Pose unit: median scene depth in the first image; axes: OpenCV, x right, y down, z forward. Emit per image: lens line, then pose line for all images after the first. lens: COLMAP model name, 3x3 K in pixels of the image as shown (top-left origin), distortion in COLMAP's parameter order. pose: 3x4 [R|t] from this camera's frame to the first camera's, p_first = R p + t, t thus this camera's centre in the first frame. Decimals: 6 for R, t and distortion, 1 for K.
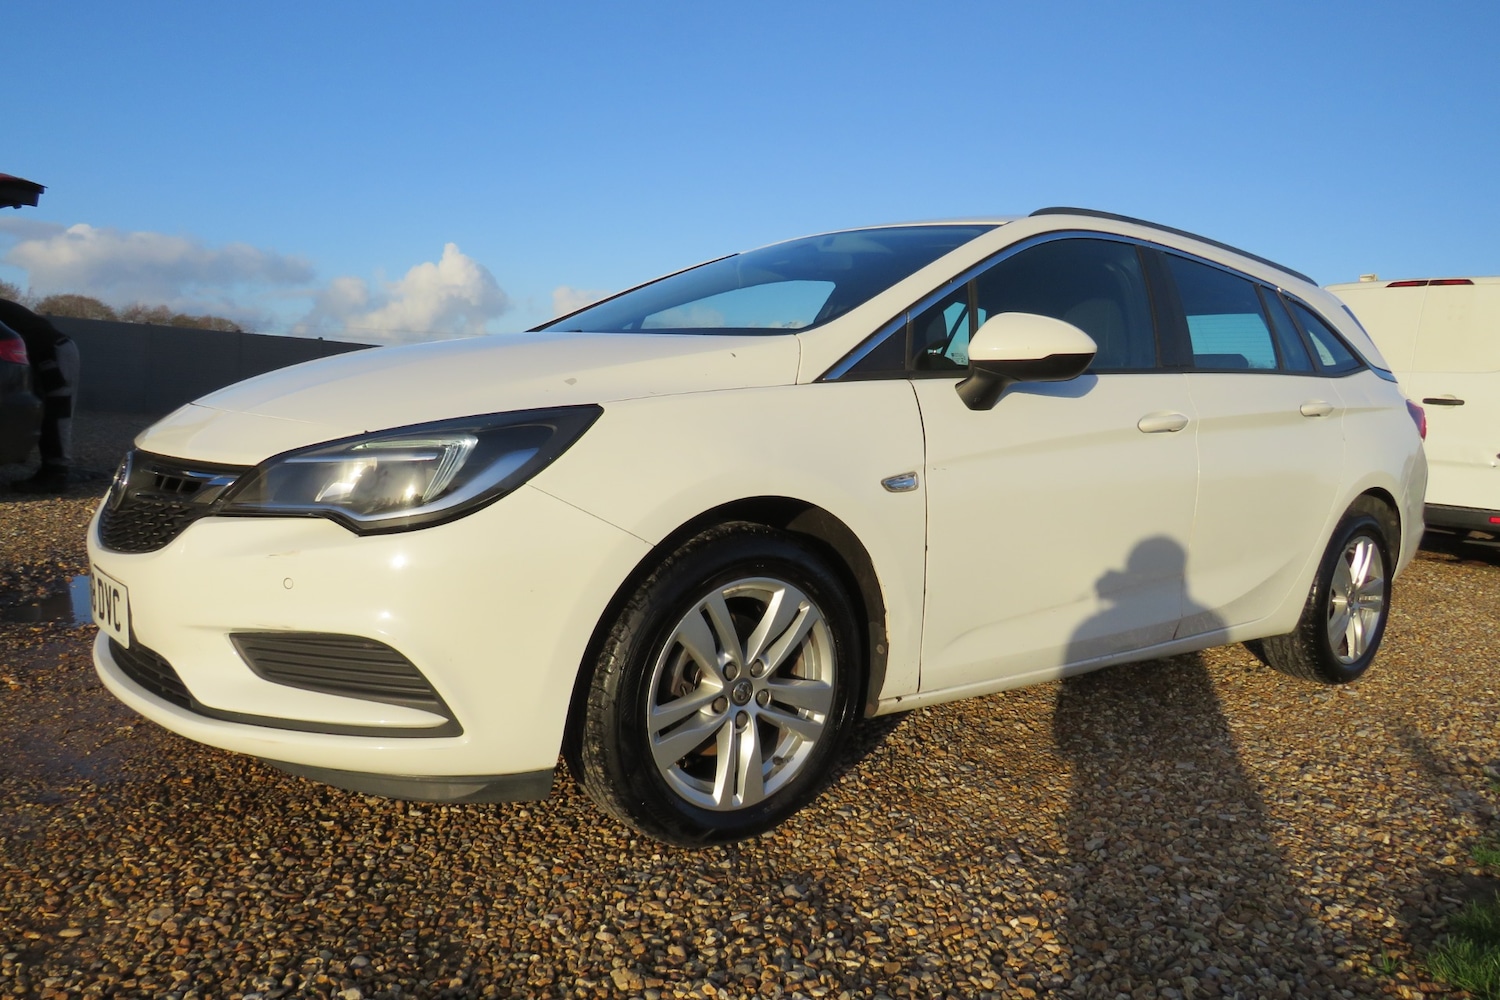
lens RADIAL K [[1059.8, 0, 749.8], [0, 1059.8, 494.3], [0, 0, 1]] dist [-0.030070, 0.014855]
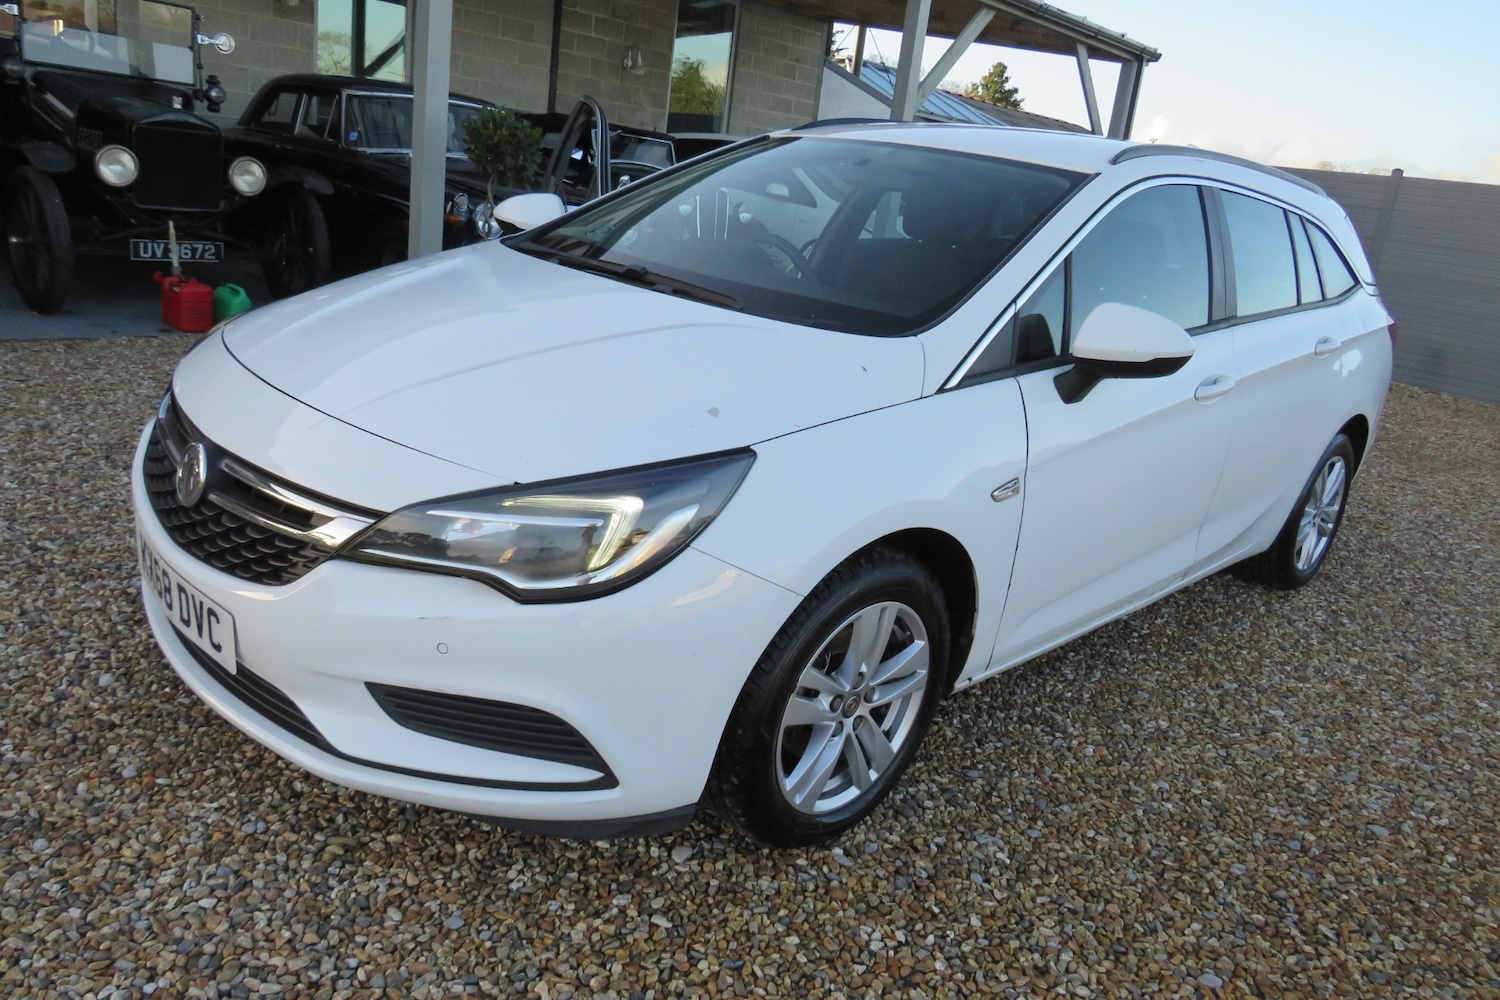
lens RADIAL K [[1059.8, 0, 748.7], [0, 1059.8, 490.2], [0, 0, 1]] dist [-0.030070, 0.014855]
pose [[0.992198, 0.030360, 0.120919, -0.242481], [-0.057111, 0.972829, 0.224372, -0.244602], [-0.110822, -0.229527, 0.966972, 0.065732]]
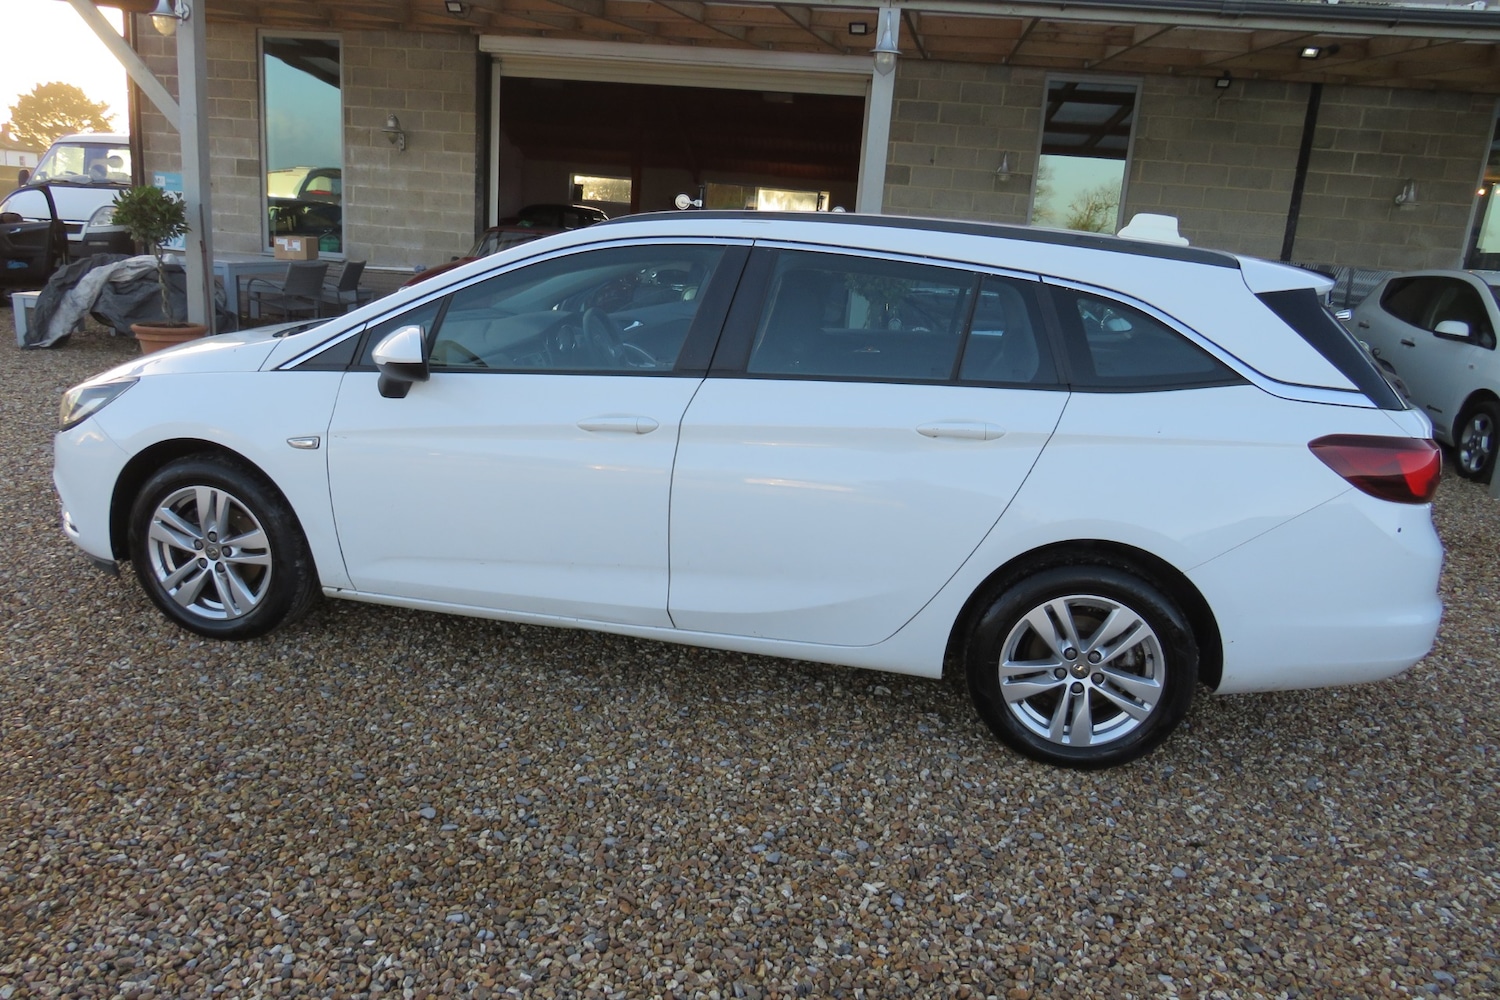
lens RADIAL K [[1059.8, 0, 722.7], [0, 1059.8, 488.2], [0, 0, 1]] dist [-0.030070, 0.014855]
pose [[0.653236, 0.169110, -0.738028, 1.791913], [-0.093512, 0.985295, 0.142999, -0.235460], [0.751358, -0.024397, 0.659444, 0.512838]]
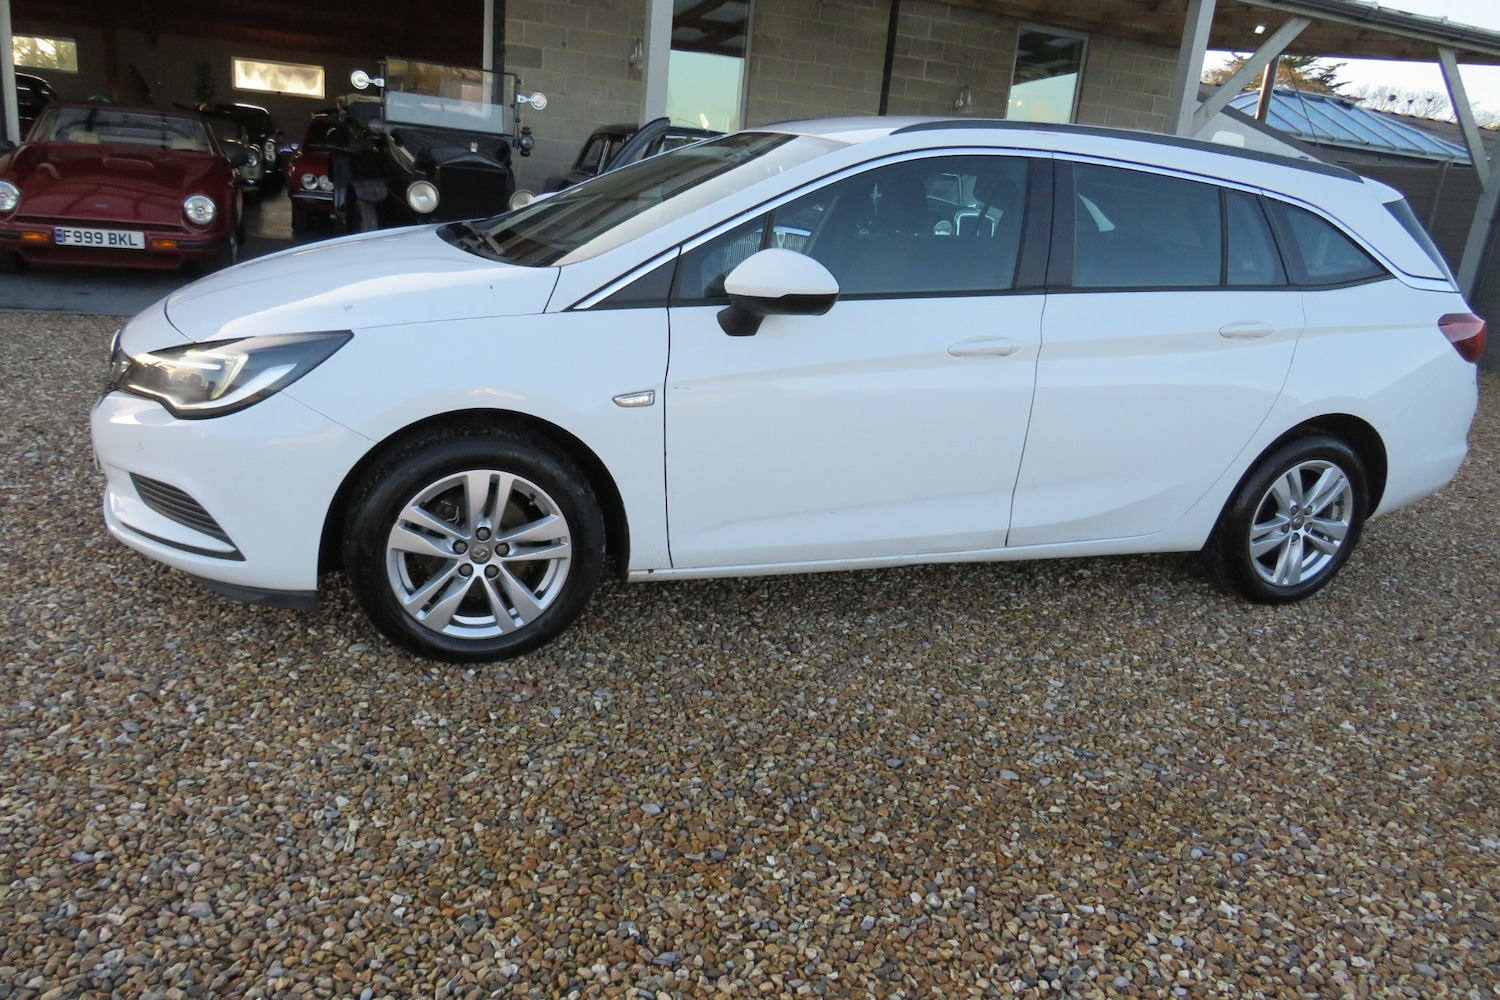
lens RADIAL K [[1059.8, 0, 735.4], [0, 1059.8, 494.6], [0, 0, 1]] dist [-0.030070, 0.014855]
pose [[0.947100, 0.124165, -0.295948, 0.680049], [-0.063141, 0.976196, 0.207496, -0.177096], [0.314667, -0.177833, 0.932395, -0.107677]]
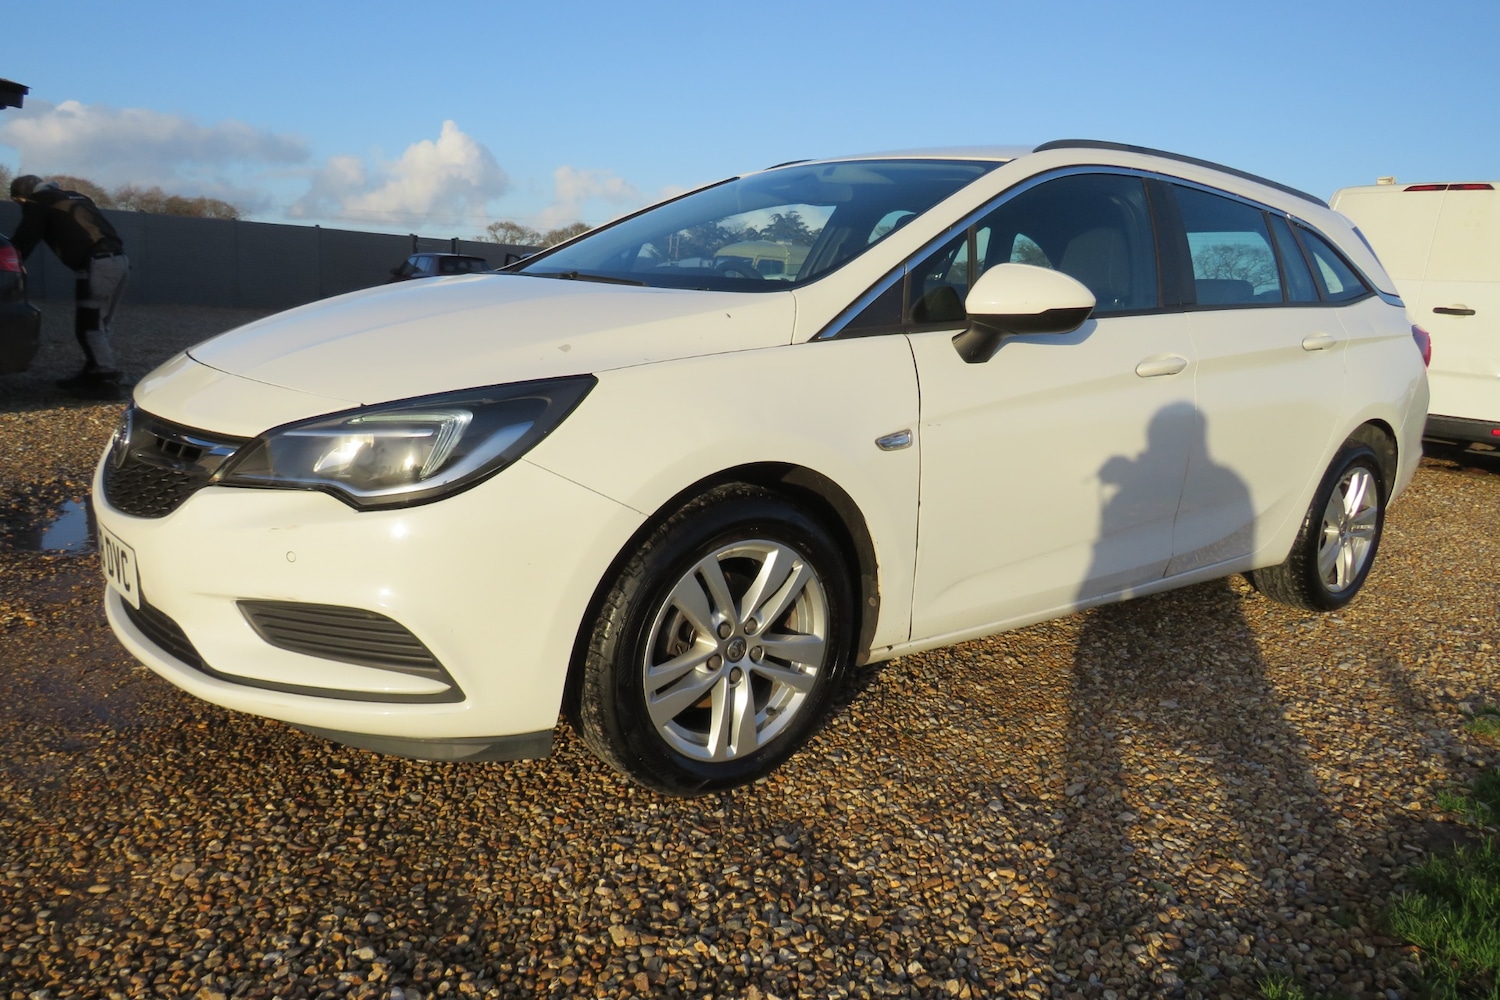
lens RADIAL K [[1059.8, 0, 751.1], [0, 1059.8, 489.4], [0, 0, 1]] dist [-0.030070, 0.014855]
pose [[0.999985, 0.004294, -0.003318, 0.010269], [-0.003929, 0.994648, 0.103250, -0.075300], [0.003744, -0.103235, 0.994650, -0.008631]]
